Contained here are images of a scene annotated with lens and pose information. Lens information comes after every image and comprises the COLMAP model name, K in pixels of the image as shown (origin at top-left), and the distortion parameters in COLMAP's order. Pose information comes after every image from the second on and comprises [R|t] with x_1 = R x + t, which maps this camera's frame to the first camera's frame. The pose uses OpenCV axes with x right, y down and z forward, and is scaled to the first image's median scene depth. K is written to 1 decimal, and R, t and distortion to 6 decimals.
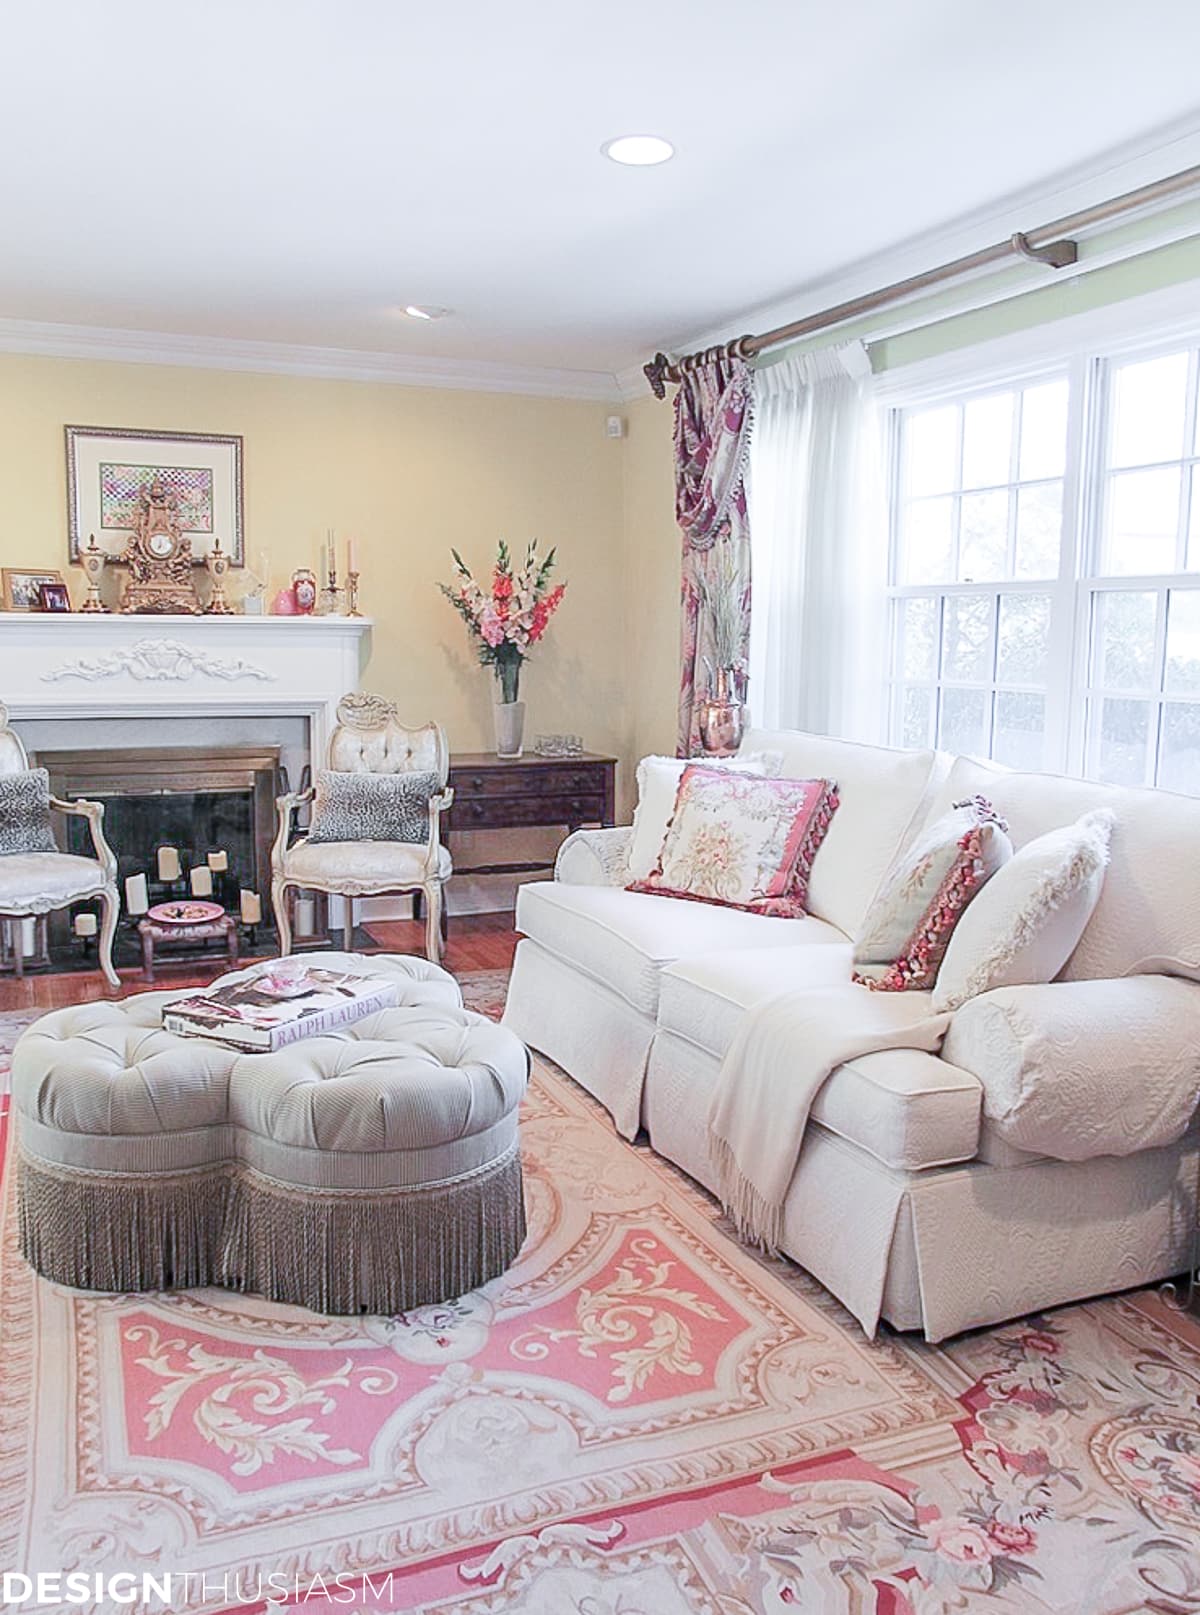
lens RADIAL K [[1279.4, 0, 600.0], [0, 1279.4, 807.5], [0, 0, 1]] dist [0.058476, -0.000122]
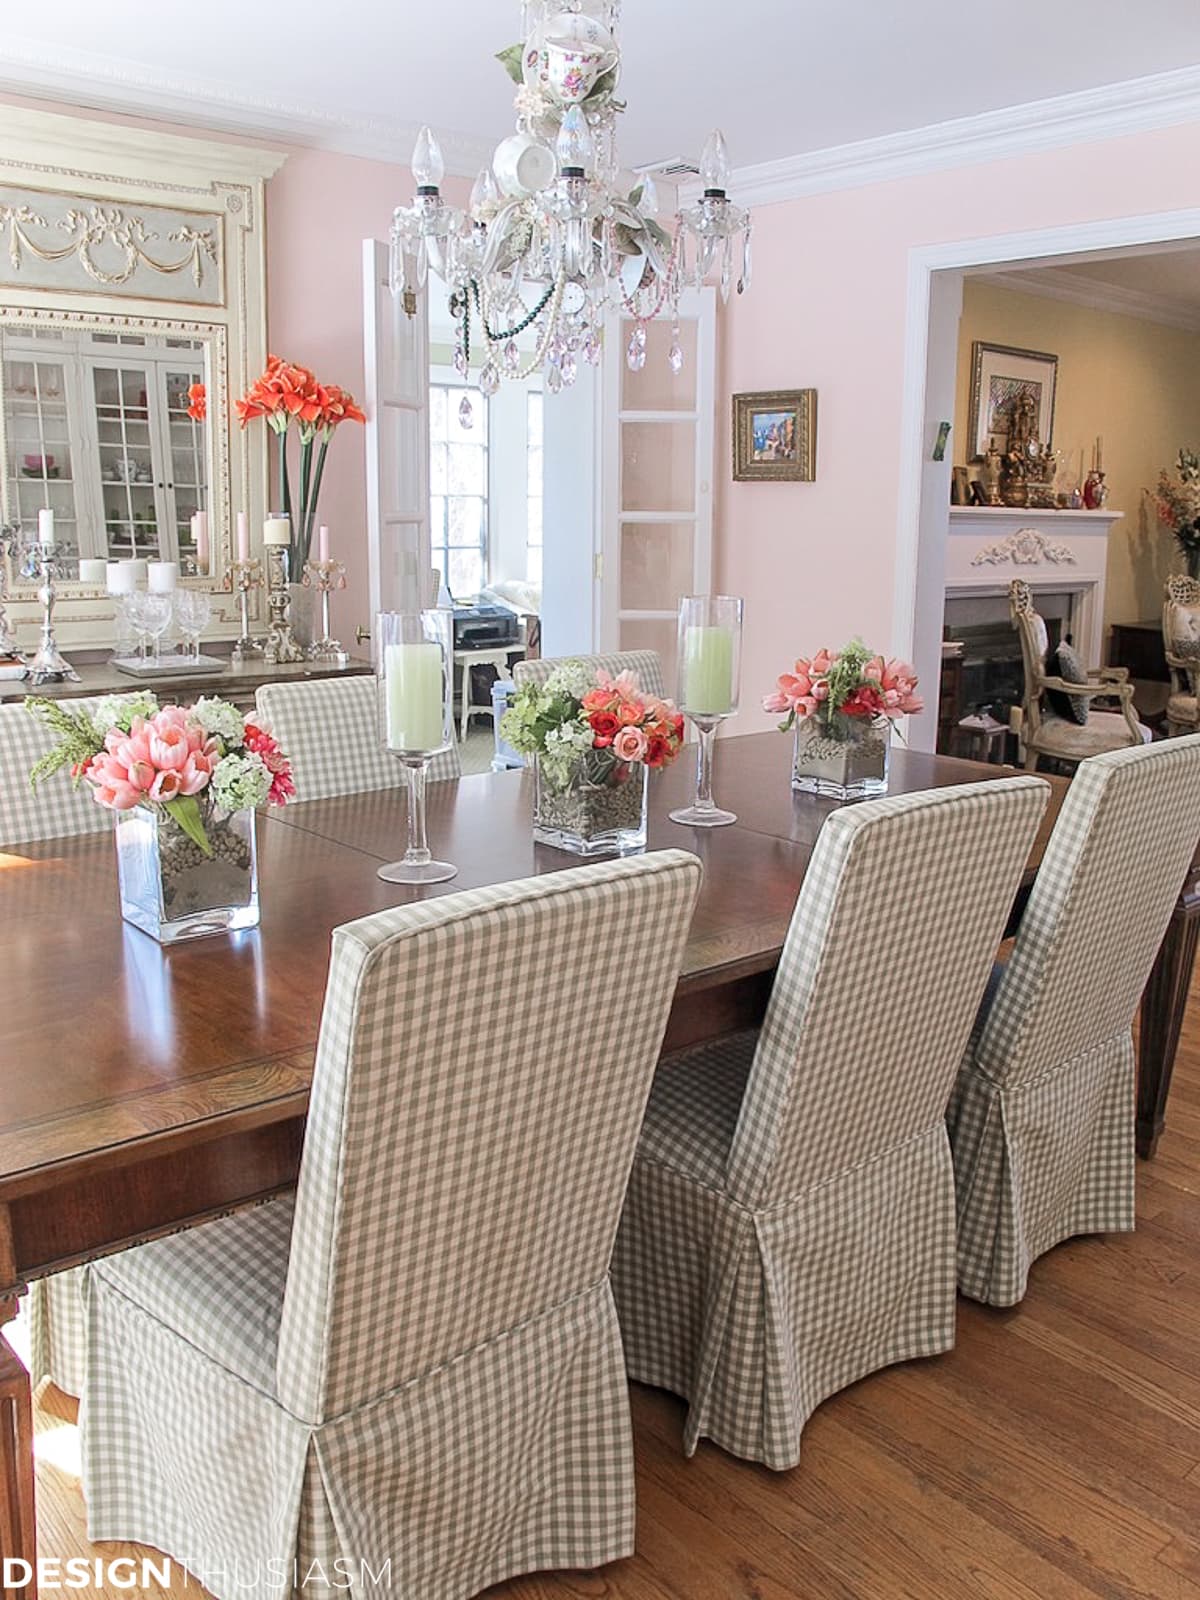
lens RADIAL K [[1327.6, 0, 600.0], [0, 1327.6, 800.0], [0, 0, 1]] dist [-0.100950, 0.090340]
pose [[0.939575, -0.062391, 0.336609, -1.119796], [0.030206, 0.994527, 0.100022, -0.016096], [-0.341007, -0.083811, 0.936317, -0.005693]]
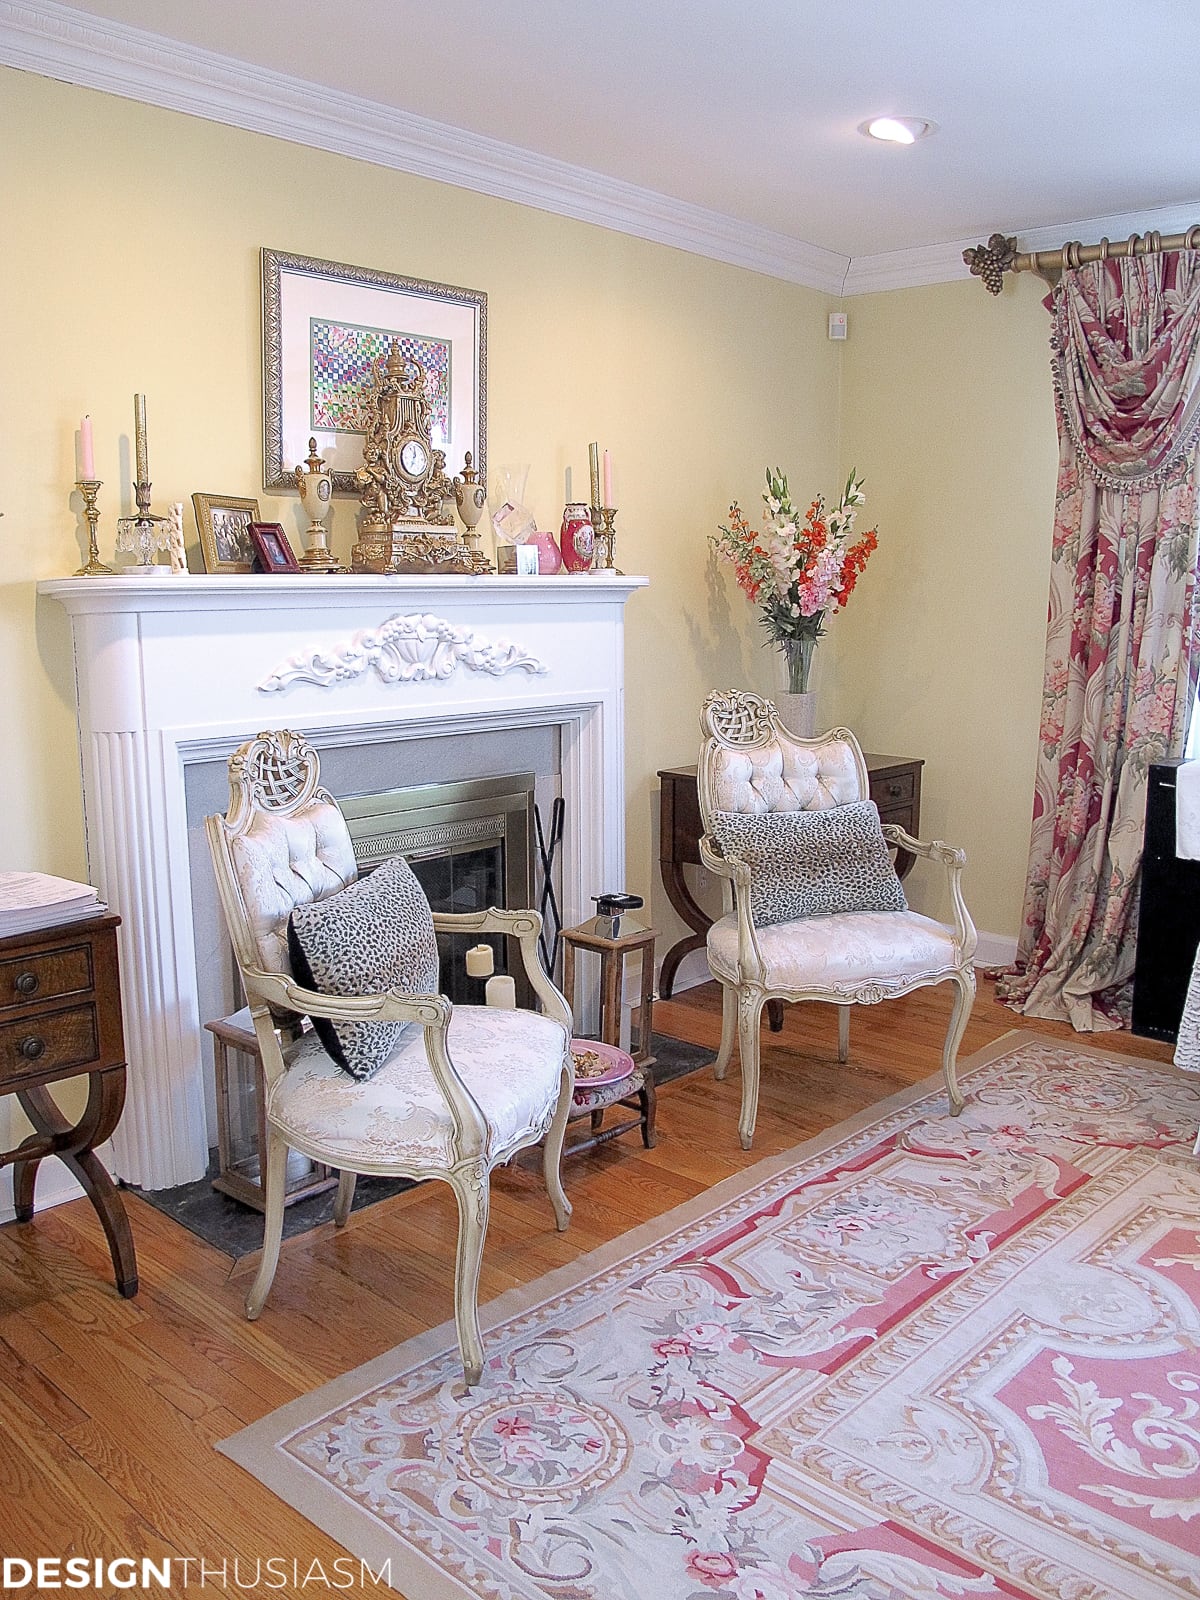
lens RADIAL K [[1327.6, 0, 600.0], [0, 1327.6, 800.0], [0, 0, 1]] dist [-0.100950, 0.090340]
pose [[0.897674, -0.072822, 0.434601, -0.536389], [0.056872, 0.997148, 0.049613, -0.068864], [-0.436974, -0.019820, 0.899256, 0.398381]]
